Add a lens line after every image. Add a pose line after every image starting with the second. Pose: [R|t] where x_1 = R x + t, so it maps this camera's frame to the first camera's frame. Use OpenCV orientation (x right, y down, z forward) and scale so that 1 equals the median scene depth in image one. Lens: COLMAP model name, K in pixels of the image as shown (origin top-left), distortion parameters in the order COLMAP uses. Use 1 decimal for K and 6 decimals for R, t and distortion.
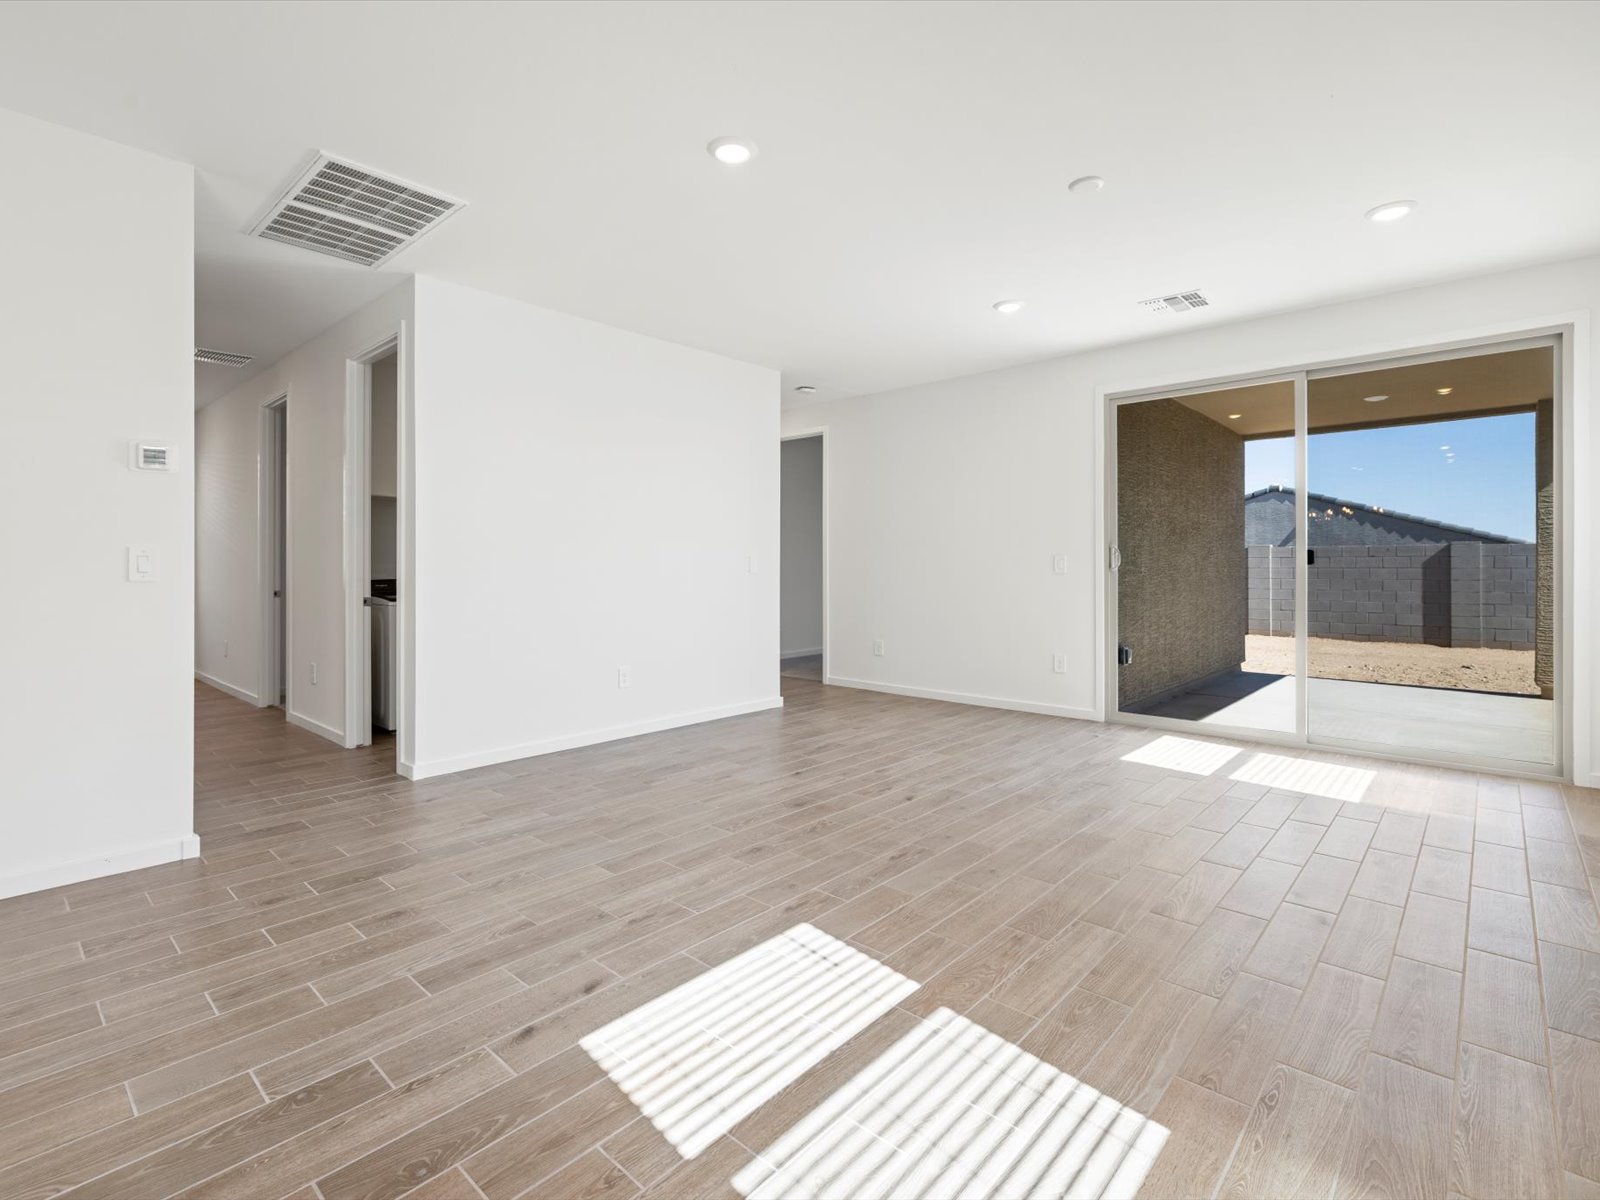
lens RADIAL K [[760.3, 0, 794.0], [0, 760.3, 590.5], [0, 0, 1]] dist [0.001742, 0.001189]
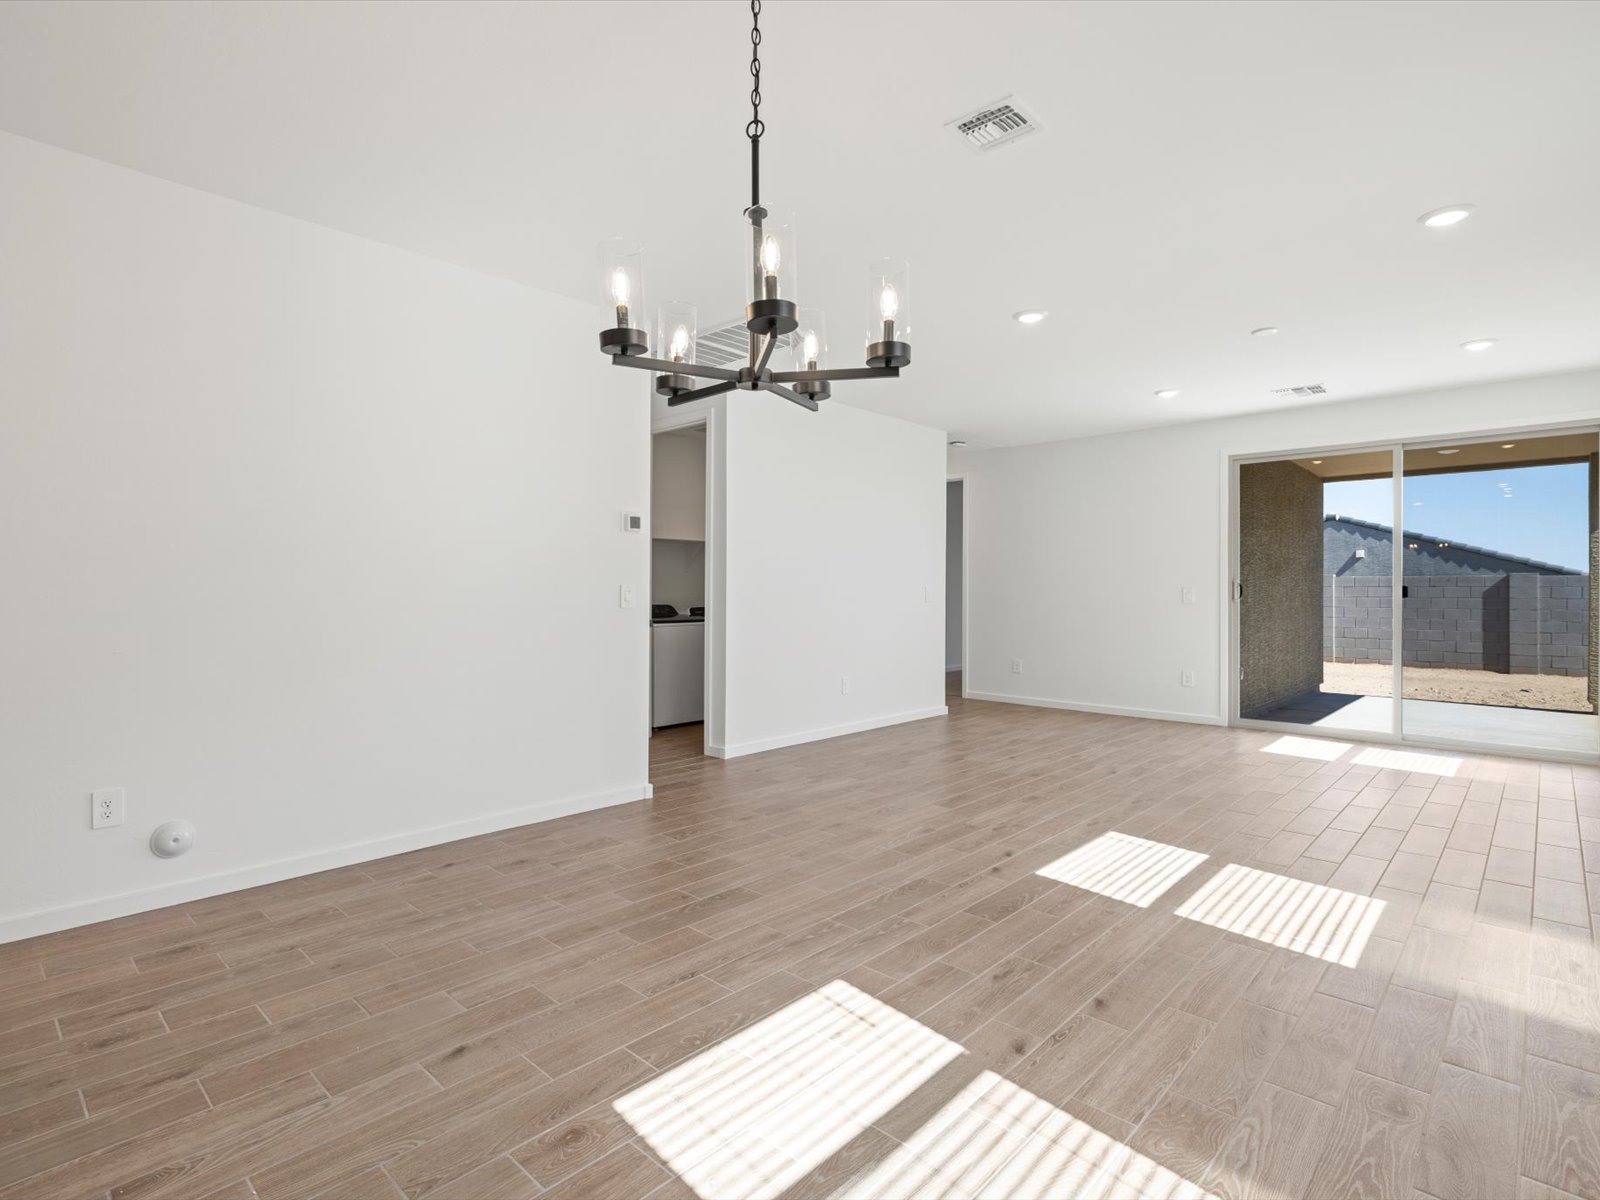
lens RADIAL K [[804.5, 0, 792.5], [0, 804.5, 610.4], [0, 0, 1]] dist [-0.002396, -0.000446]
pose [[0.999904, 0.005234, -0.012851, -0.276351], [-0.005324, 0.999961, -0.007025, 0.001348], [0.012814, 0.007092, 0.999893, -0.294339]]
